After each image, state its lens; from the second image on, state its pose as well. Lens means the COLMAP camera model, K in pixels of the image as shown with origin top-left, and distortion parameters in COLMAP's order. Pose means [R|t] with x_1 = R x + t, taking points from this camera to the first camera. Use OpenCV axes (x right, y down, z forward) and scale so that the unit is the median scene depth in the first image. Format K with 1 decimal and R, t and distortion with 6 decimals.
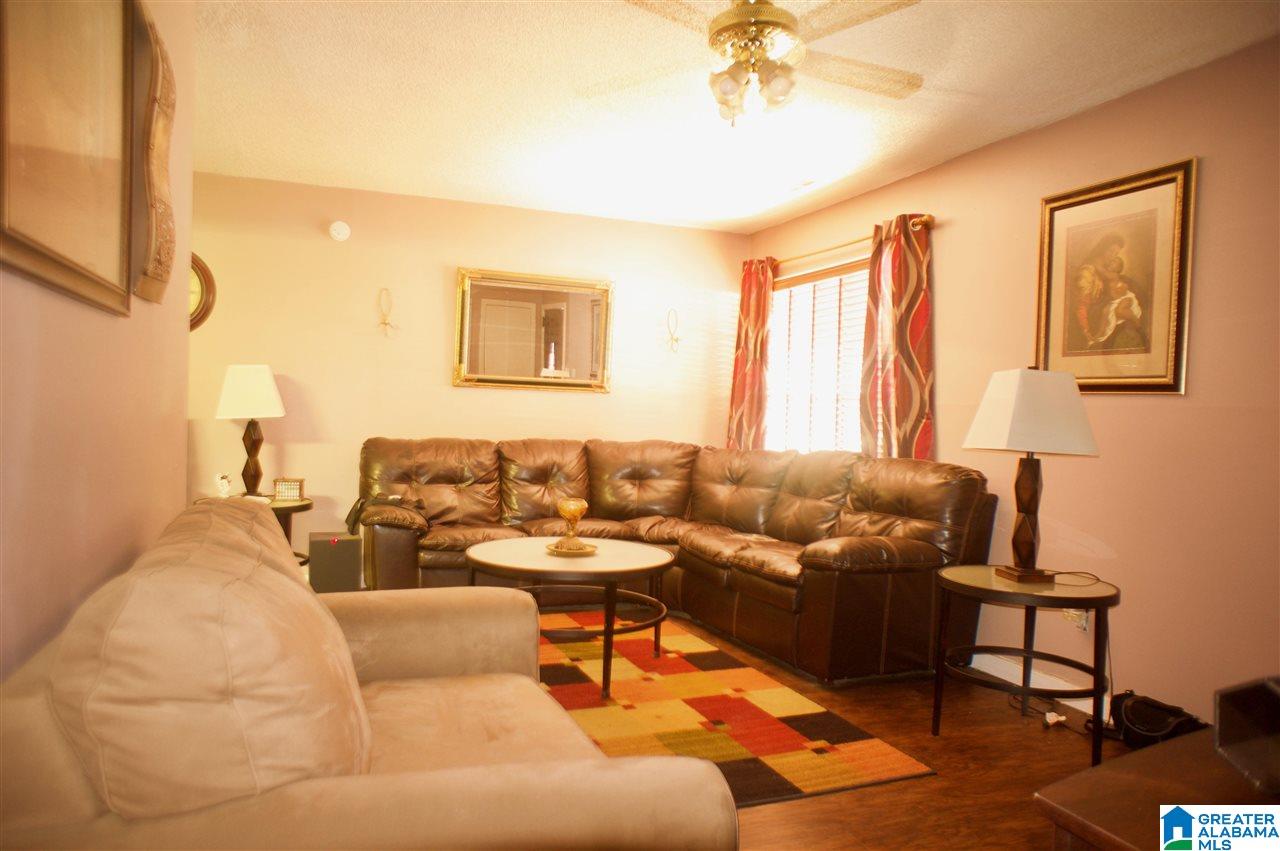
lens RADIAL K [[861.9, 0, 640.0], [0, 861.9, 425.5], [0, 0, 1]] dist [-0.064575, 0.085576]
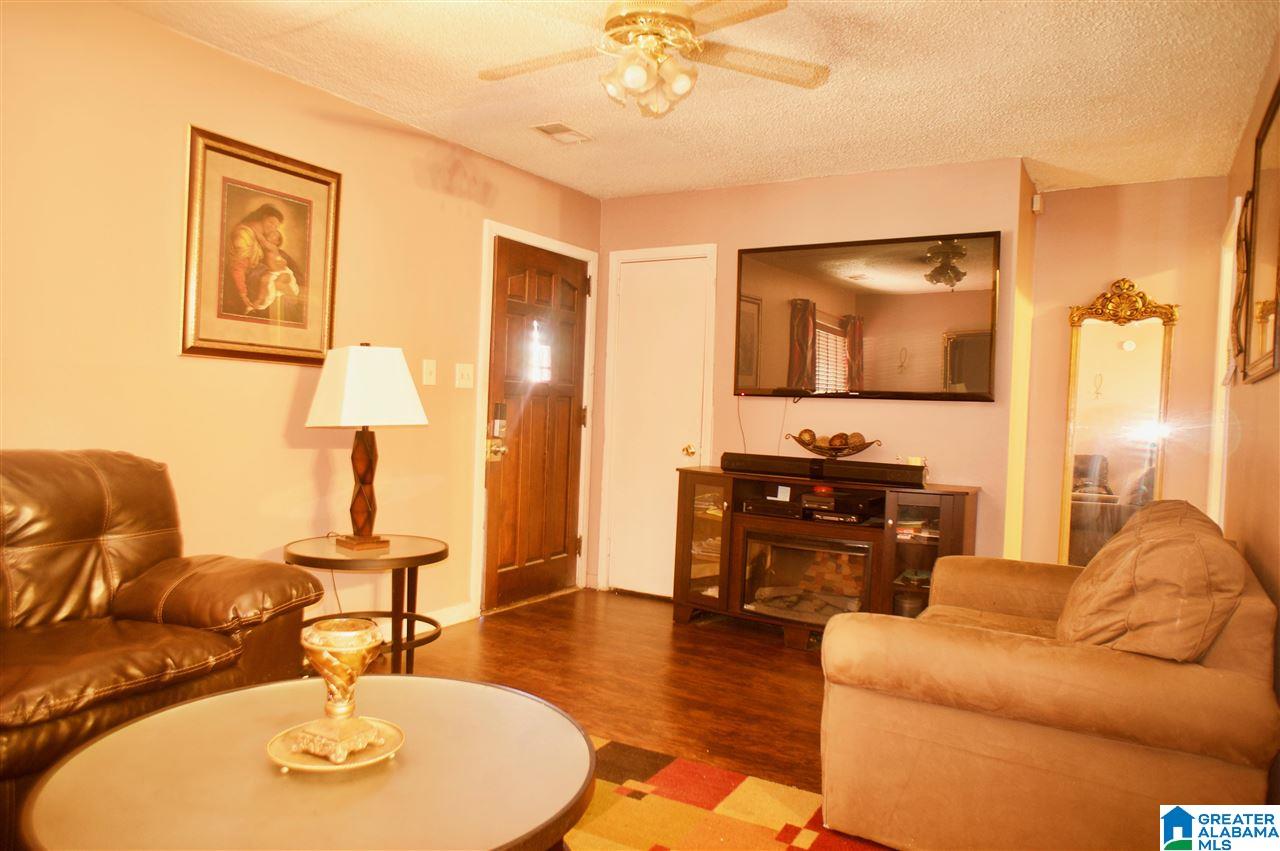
lens RADIAL K [[861.9, 0, 640.0], [0, 861.9, 425.5], [0, 0, 1]] dist [-0.064575, 0.085576]
pose [[-0.590576, -0.076980, 0.803302, -0.551654], [-0.049055, 0.997023, 0.059479, -0.045166], [-0.805490, -0.004279, -0.592594, 1.262547]]
